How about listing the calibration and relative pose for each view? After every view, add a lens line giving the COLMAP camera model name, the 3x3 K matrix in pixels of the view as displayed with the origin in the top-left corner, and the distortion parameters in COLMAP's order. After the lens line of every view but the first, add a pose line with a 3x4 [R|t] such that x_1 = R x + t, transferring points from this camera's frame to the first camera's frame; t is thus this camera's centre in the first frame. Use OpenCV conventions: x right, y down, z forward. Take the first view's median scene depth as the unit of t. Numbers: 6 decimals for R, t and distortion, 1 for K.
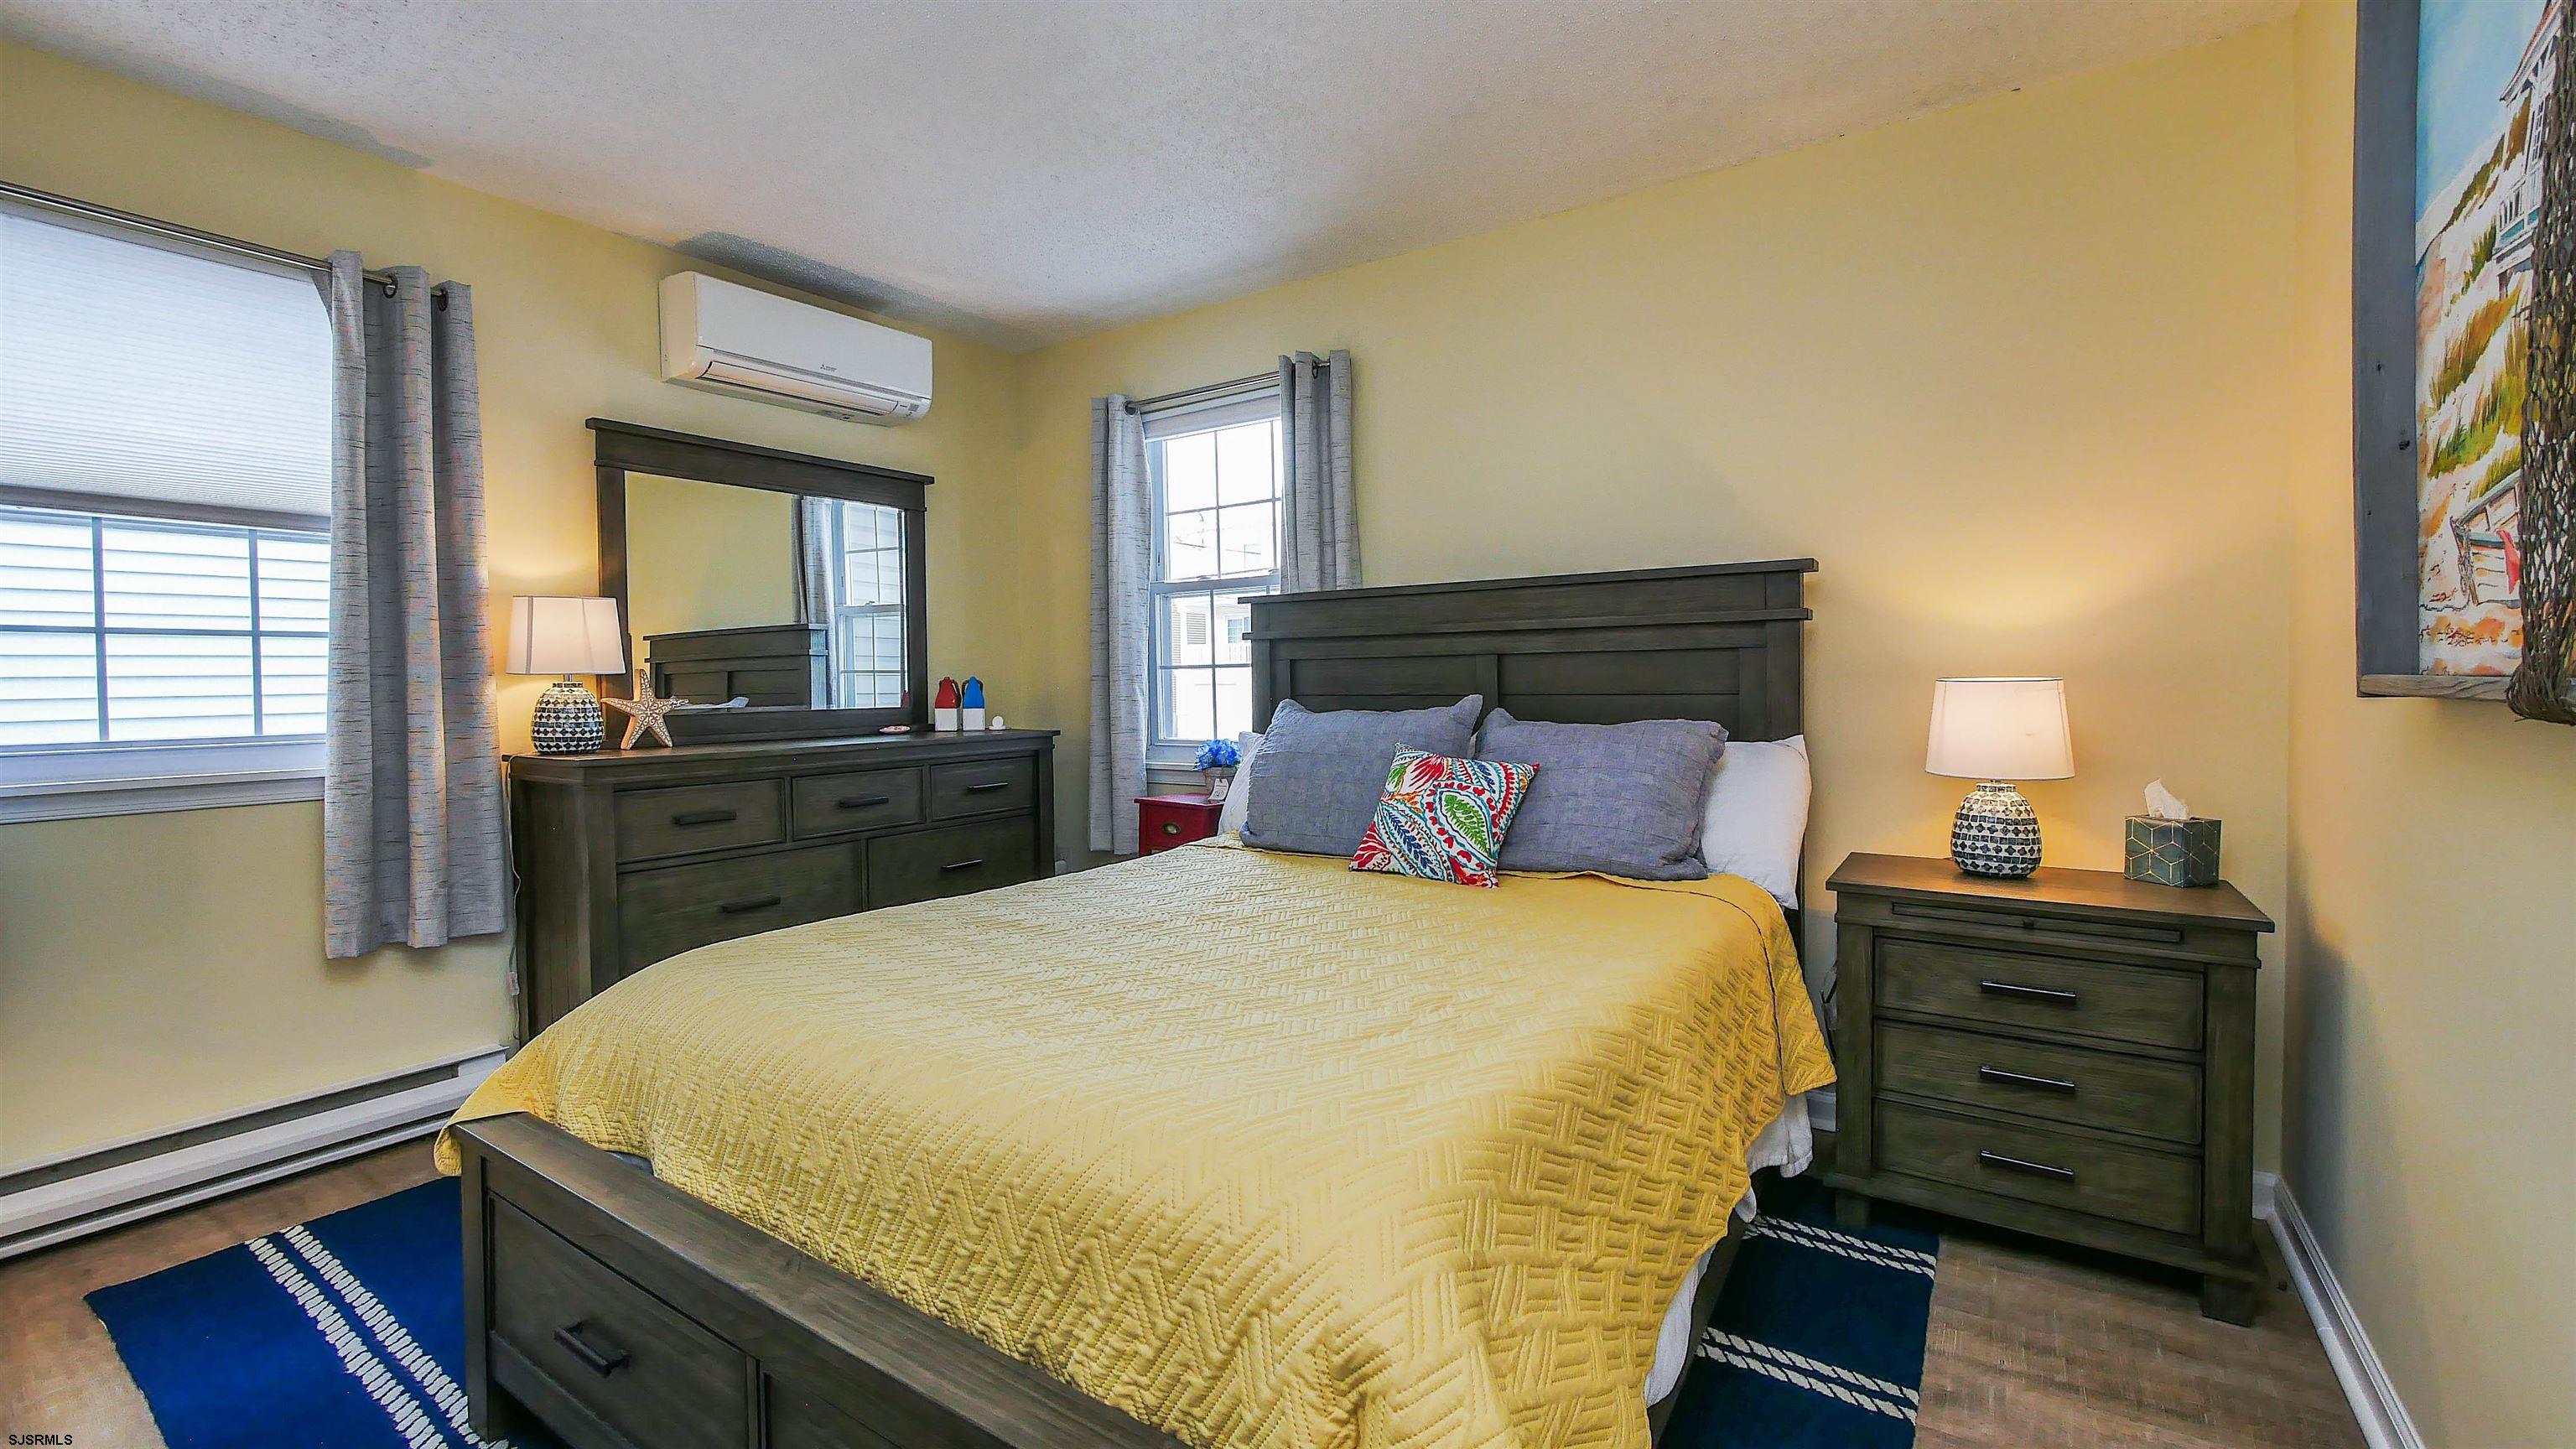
lens RADIAL K [[1062.9, 0, 1288.6], [0, 1062.9, 705.8], [0, 0, 1]] dist [-0.009809, 0.001603]
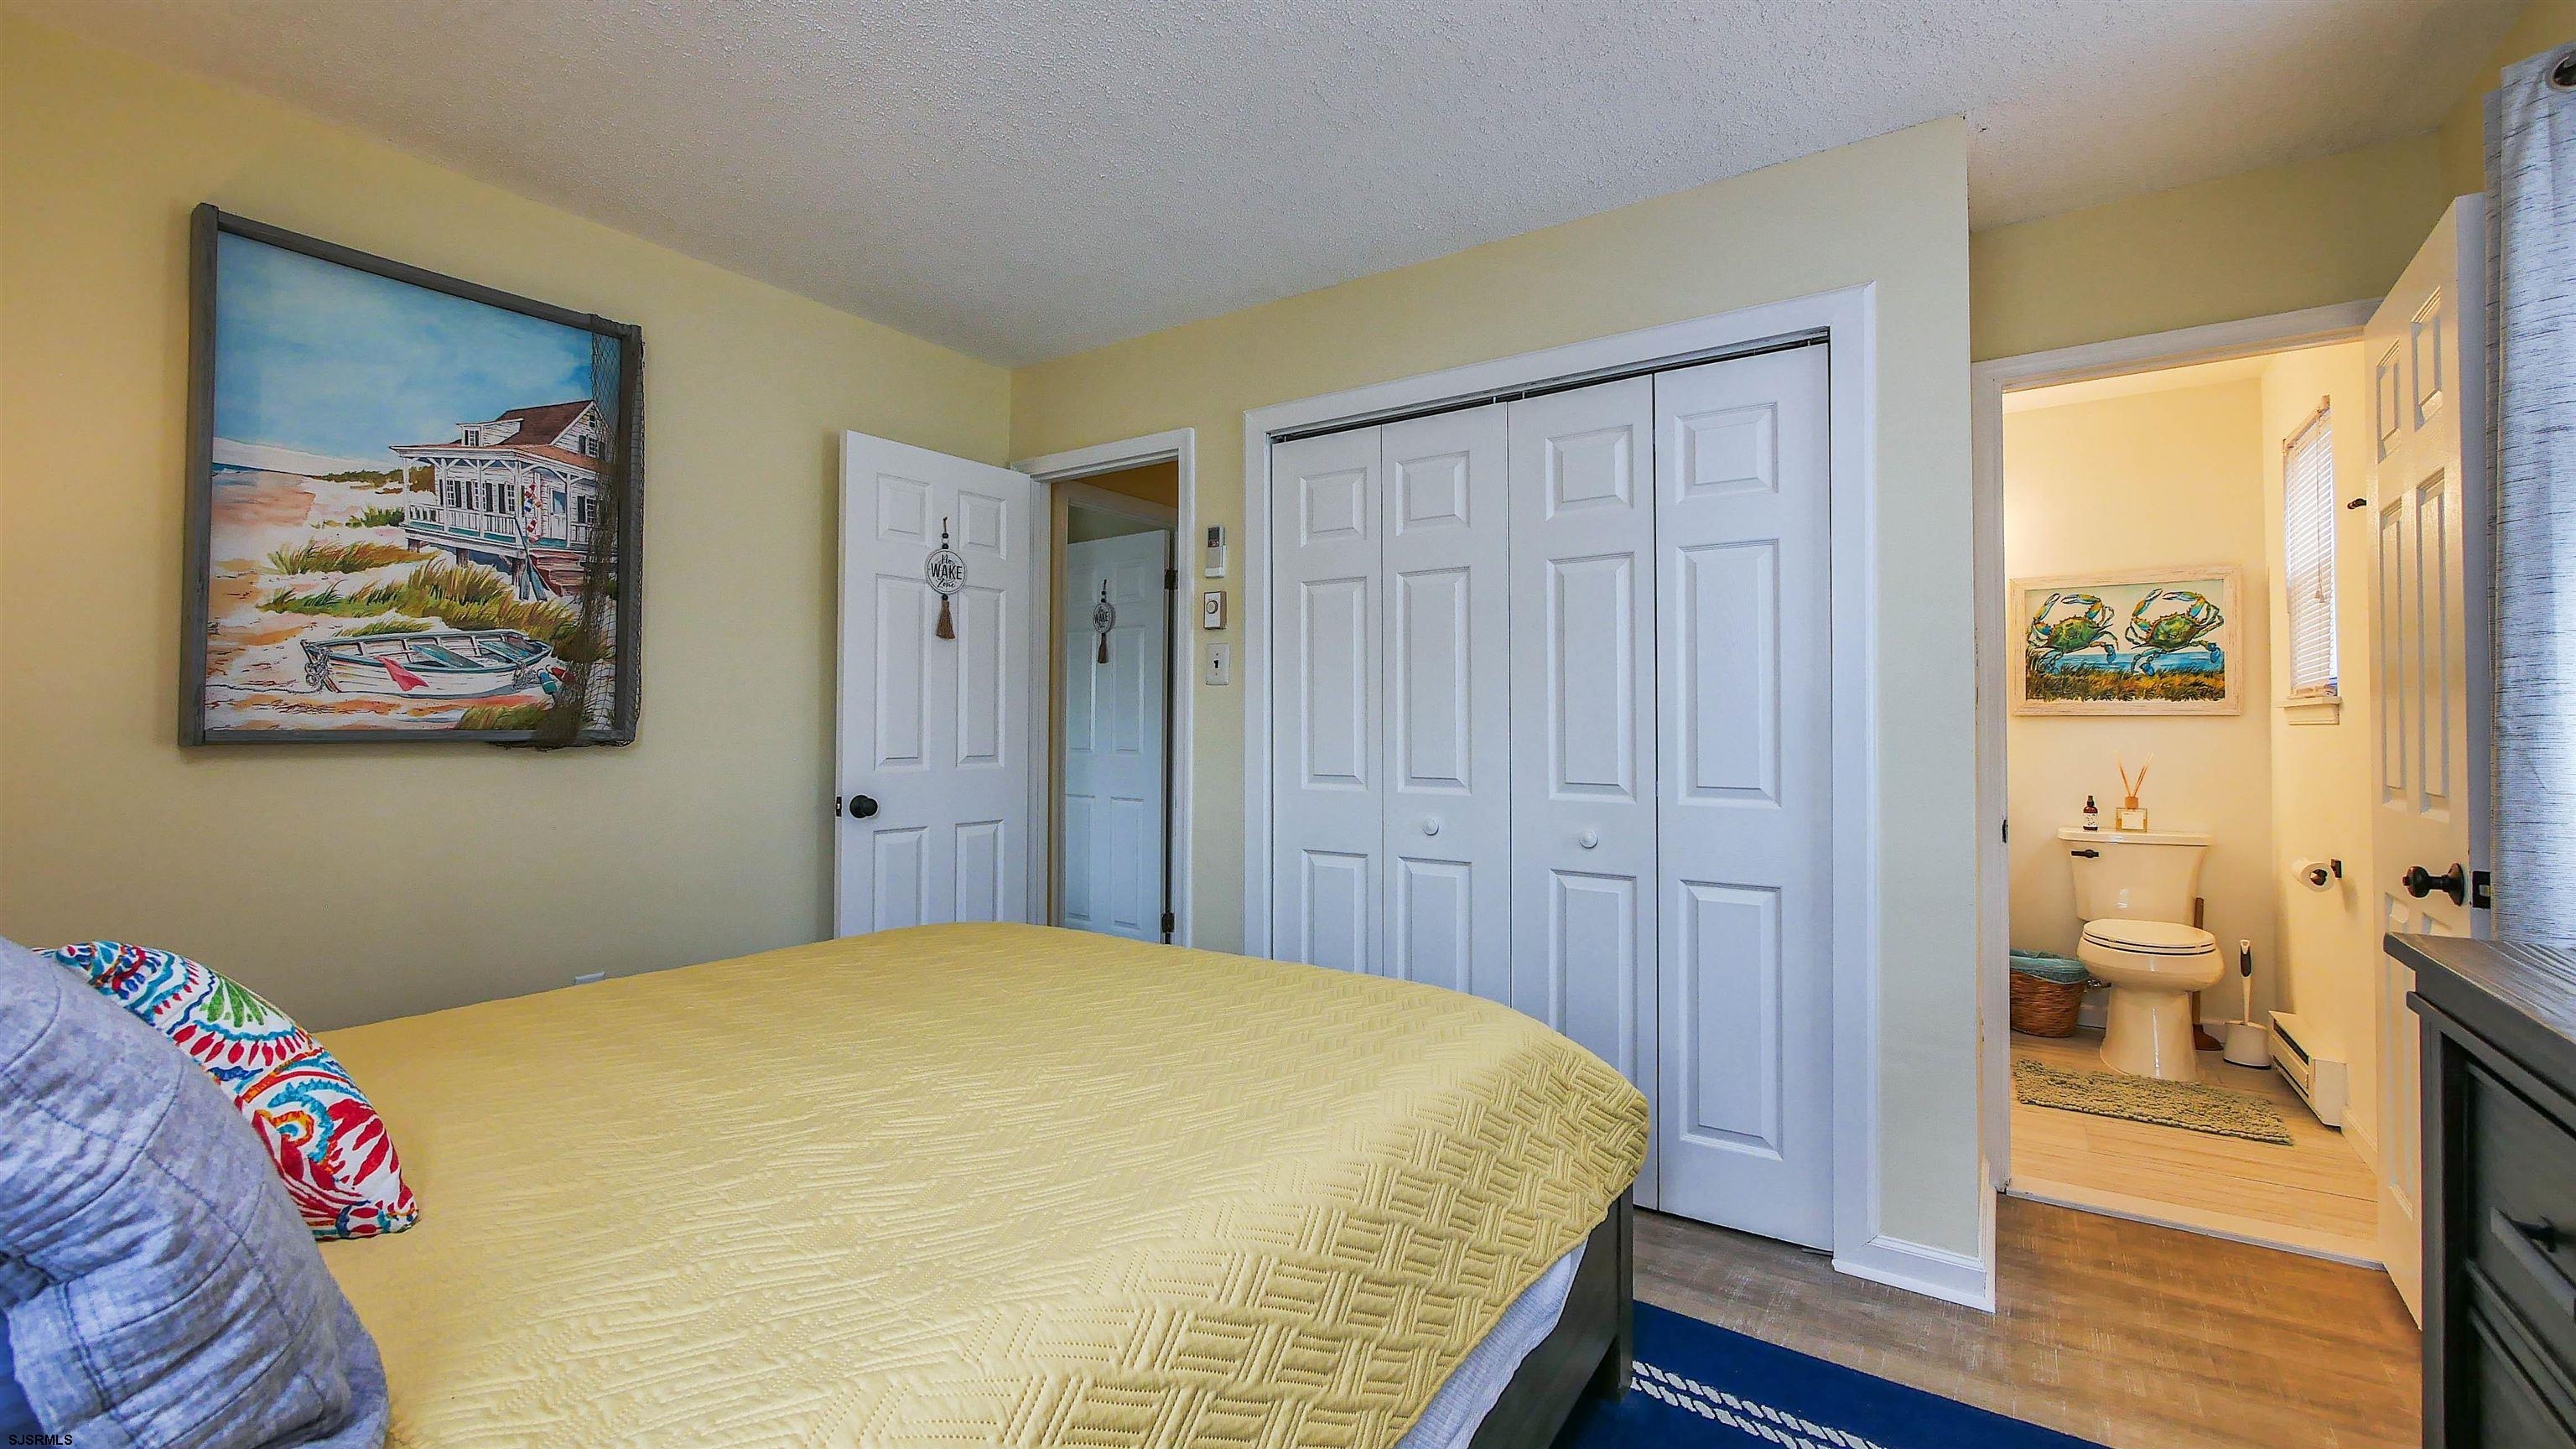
lens RADIAL K [[1062.9, 0, 1288.6], [0, 1062.9, 705.8], [0, 0, 1]] dist [-0.009809, 0.001603]
pose [[-0.999966, 0.007980, -0.001969, -0.282123], [0.007969, 0.999952, 0.005728, -0.034267], [0.002014, 0.005712, -0.999982, 1.457929]]
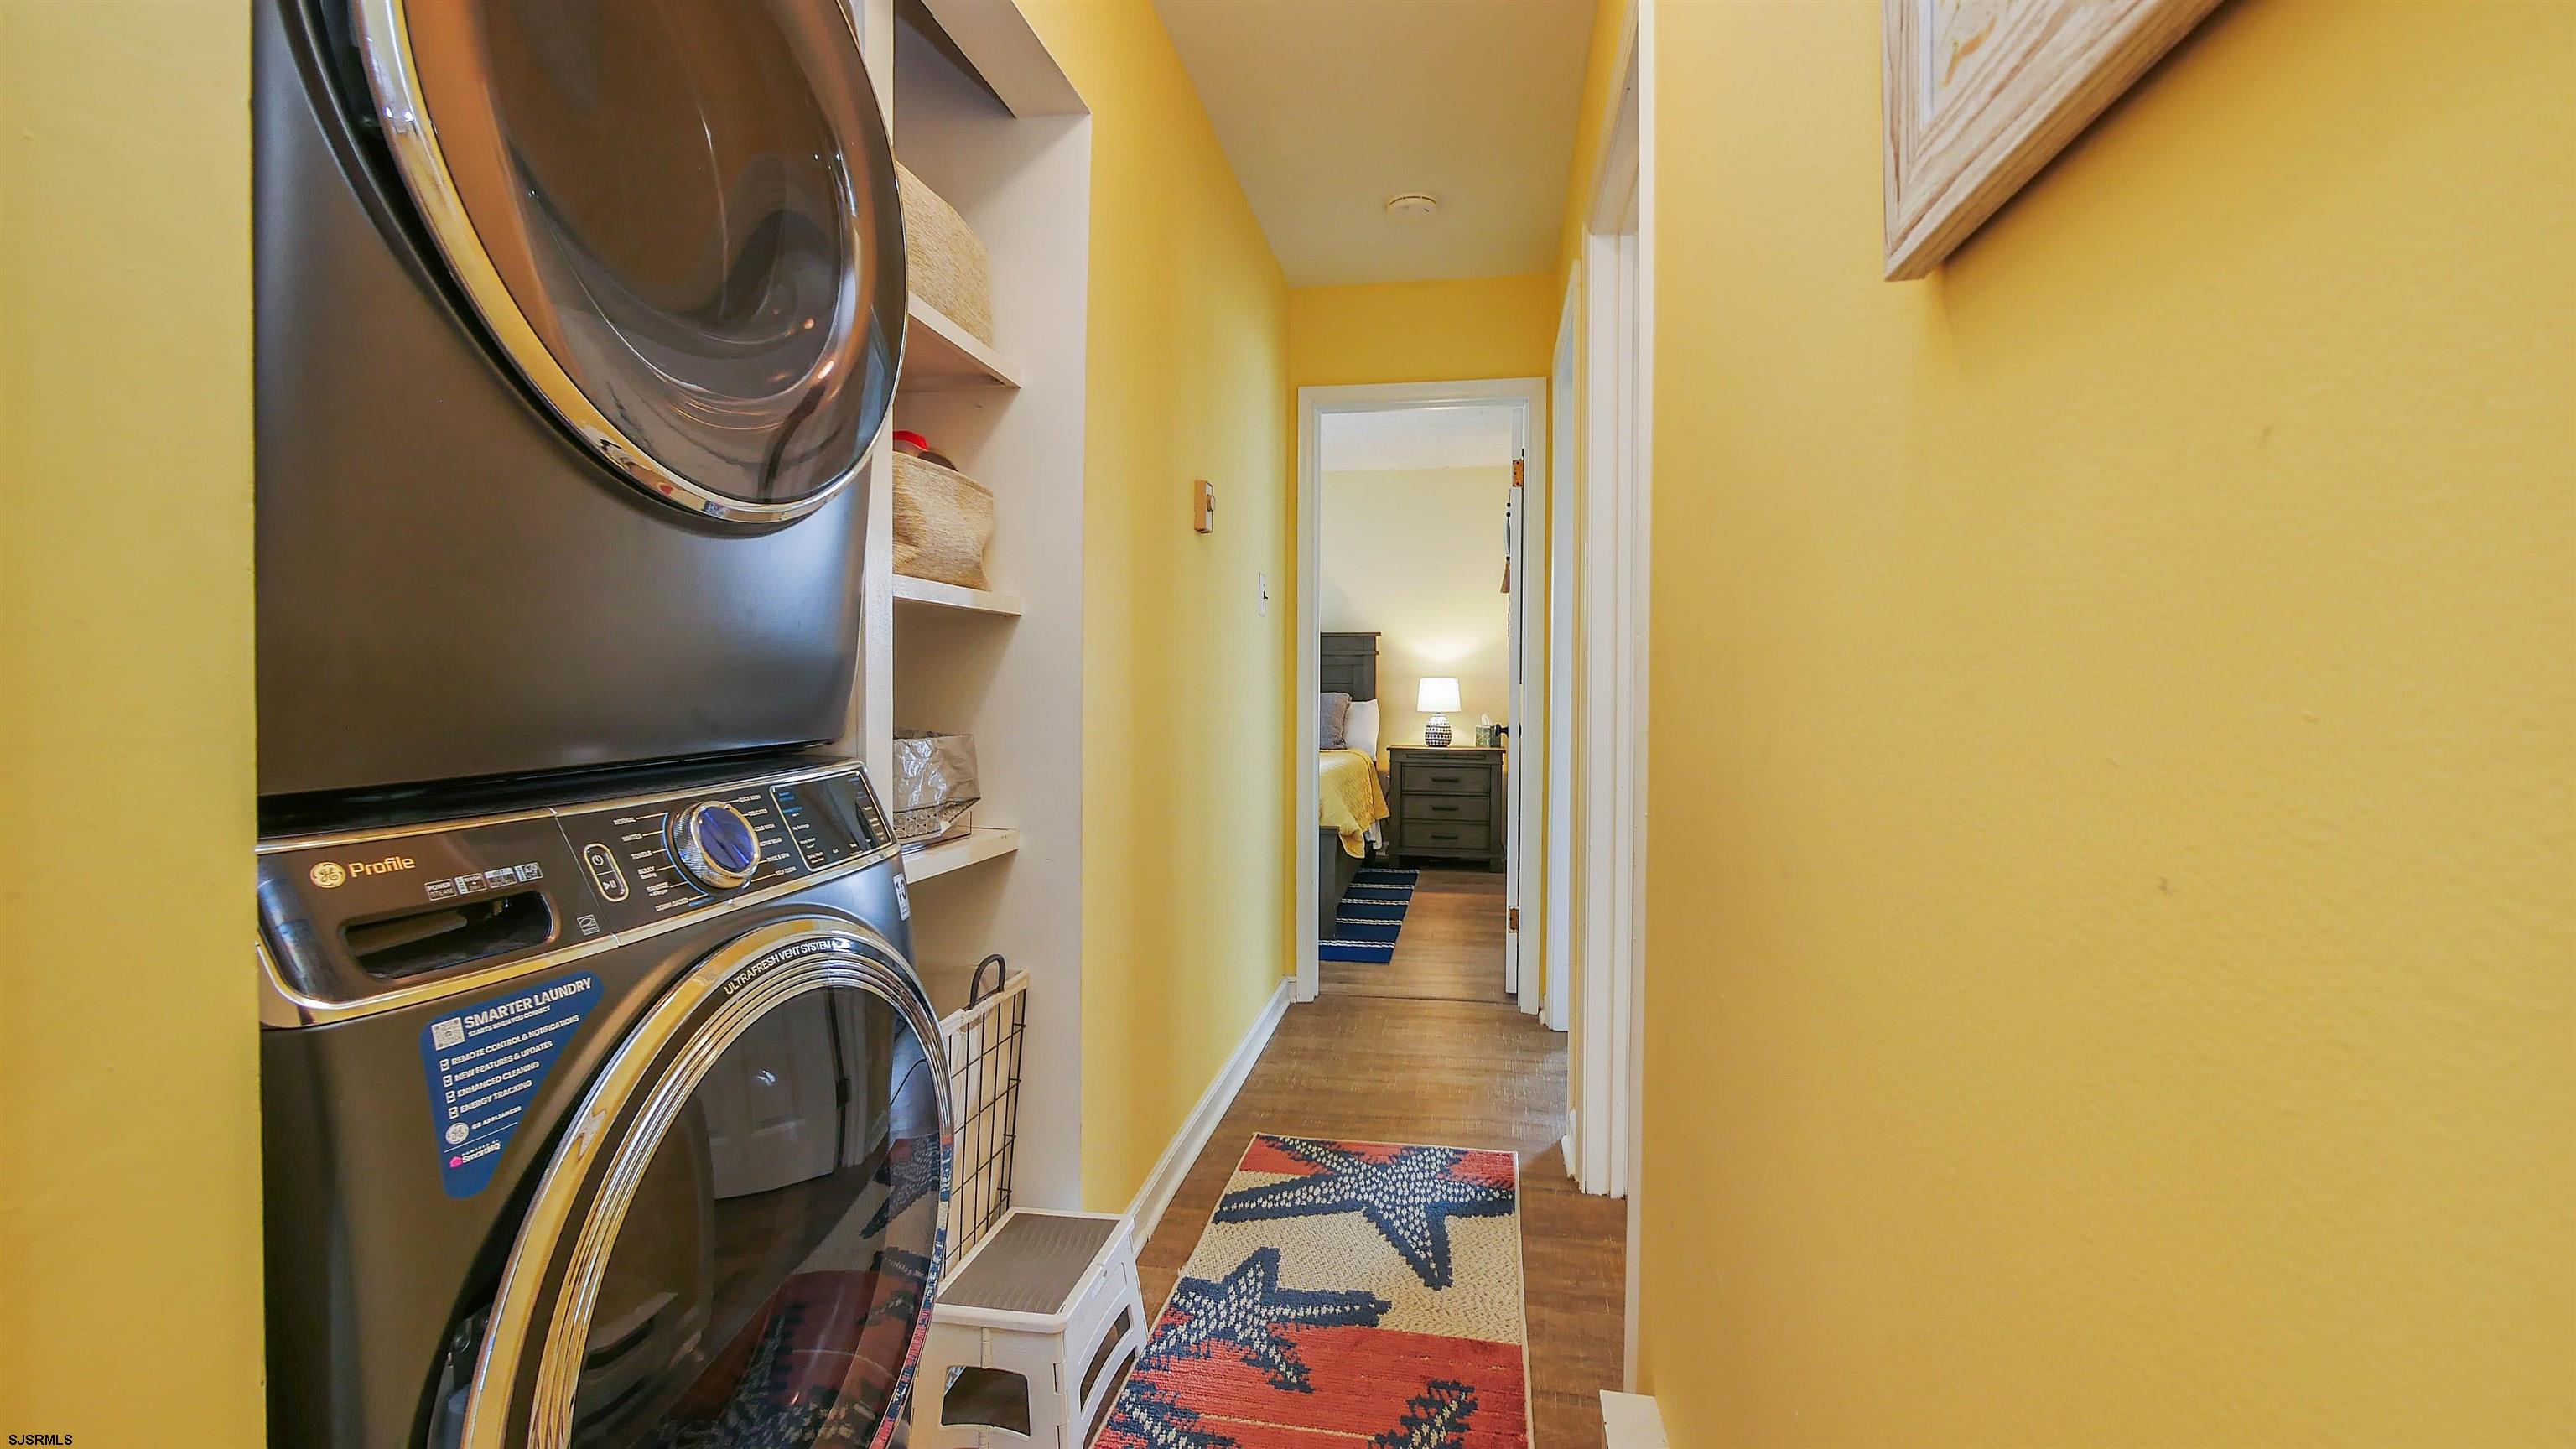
lens RADIAL K [[1062.9, 0, 1288.6], [0, 1062.9, 705.8], [0, 0, 1]] dist [-0.009809, 0.001603]
pose [[0.915173, 0.008627, 0.402968, -0.771111], [-0.005992, 0.999952, -0.007800, 0.063969], [-0.403016, 0.004724, 0.915181, -1.313909]]
